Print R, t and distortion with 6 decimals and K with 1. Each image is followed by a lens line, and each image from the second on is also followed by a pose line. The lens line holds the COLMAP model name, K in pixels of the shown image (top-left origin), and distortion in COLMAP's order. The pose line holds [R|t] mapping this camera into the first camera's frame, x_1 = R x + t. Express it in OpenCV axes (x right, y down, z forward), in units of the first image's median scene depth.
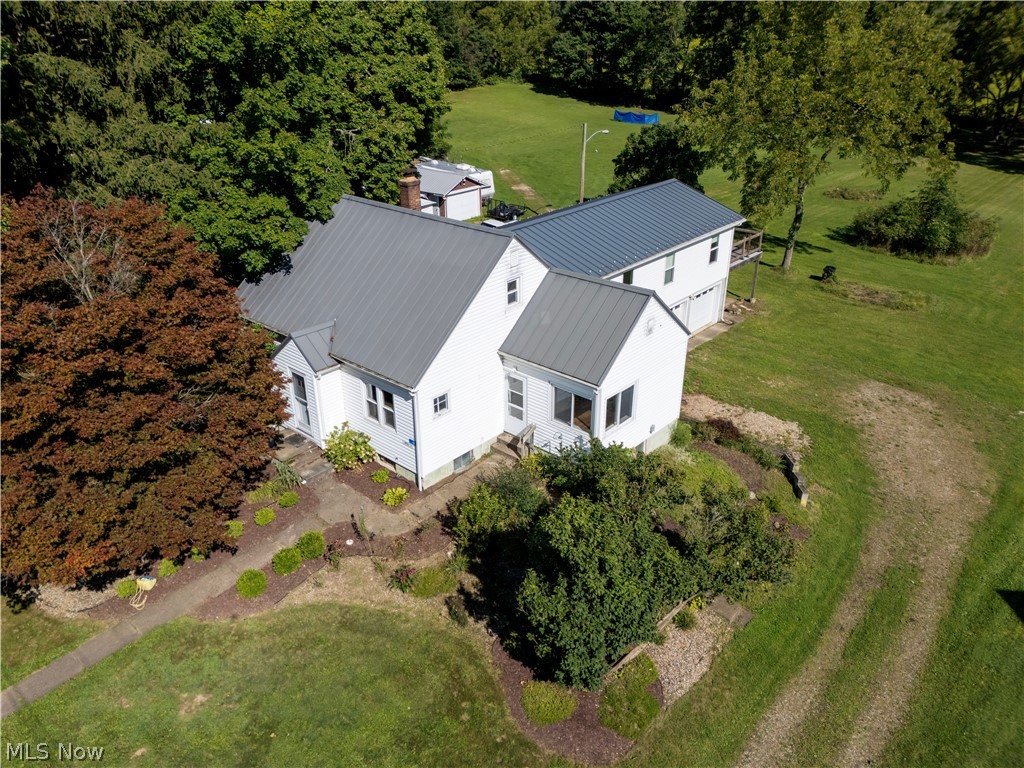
lens RADIAL K [[753.3, 0, 512.0], [0, 753.3, 384.0], [0, 0, 1]] dist [0.009681, 0.003987]
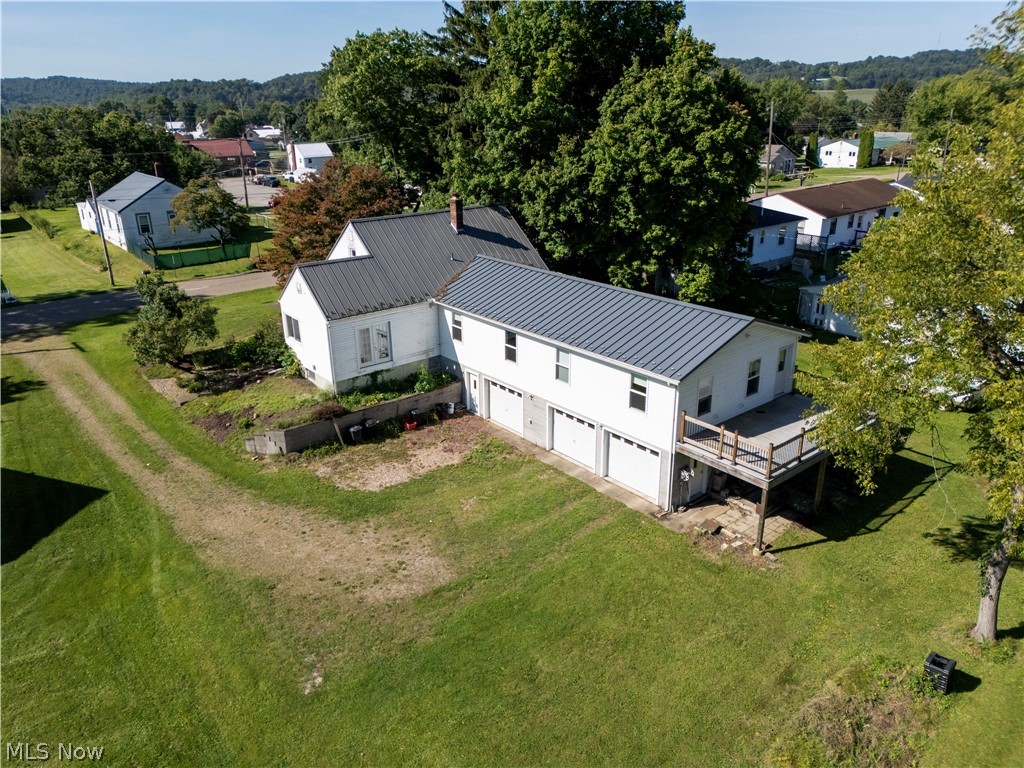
lens RADIAL K [[753.3, 0, 512.0], [0, 753.3, 384.0], [0, 0, 1]] dist [0.009681, 0.003987]
pose [[-0.140629, 0.357177, -0.923390, 1.438344], [-0.435800, 0.815114, 0.381665, -0.614991], [0.888989, 0.456086, 0.041029, 1.239825]]
